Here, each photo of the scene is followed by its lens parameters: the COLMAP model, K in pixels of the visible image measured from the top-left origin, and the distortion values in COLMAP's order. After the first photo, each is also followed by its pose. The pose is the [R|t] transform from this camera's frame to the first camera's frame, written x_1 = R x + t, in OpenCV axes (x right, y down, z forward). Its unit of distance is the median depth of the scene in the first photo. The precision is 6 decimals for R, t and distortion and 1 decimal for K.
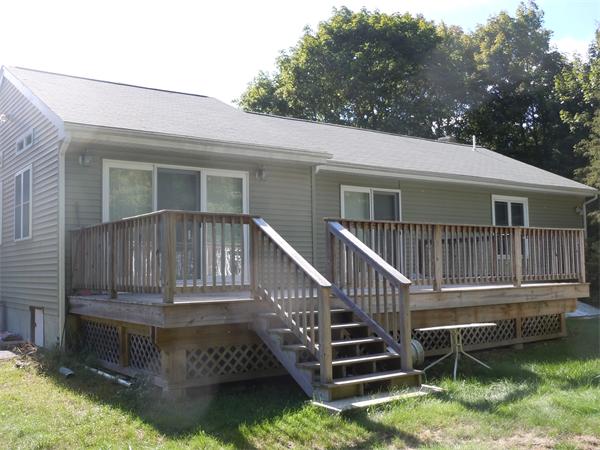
lens RADIAL K [[645.5, 0, 300.0], [0, 645.5, 225.0], [0, 0, 1]] dist [-0.042209, -0.034191]
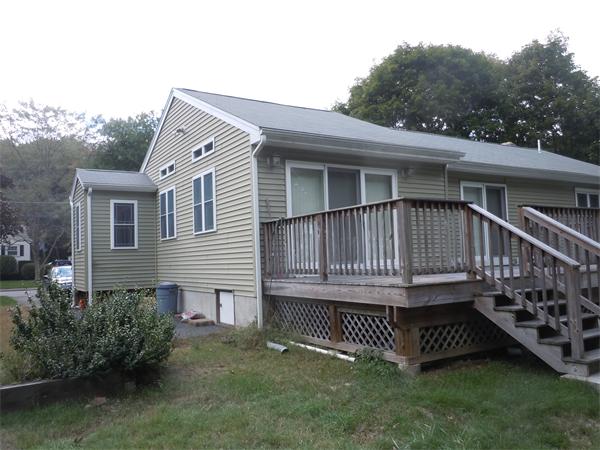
lens RADIAL K [[499.0, 0, 300.0], [0, 499.0, 225.0], [0, 0, 1]] dist [-0.006201, -0.008688]
pose [[0.997486, -0.021406, -0.067561, -0.204510], [0.021588, 0.999765, 0.001960, 0.011356], [0.067503, -0.003414, 0.997713, 0.102936]]
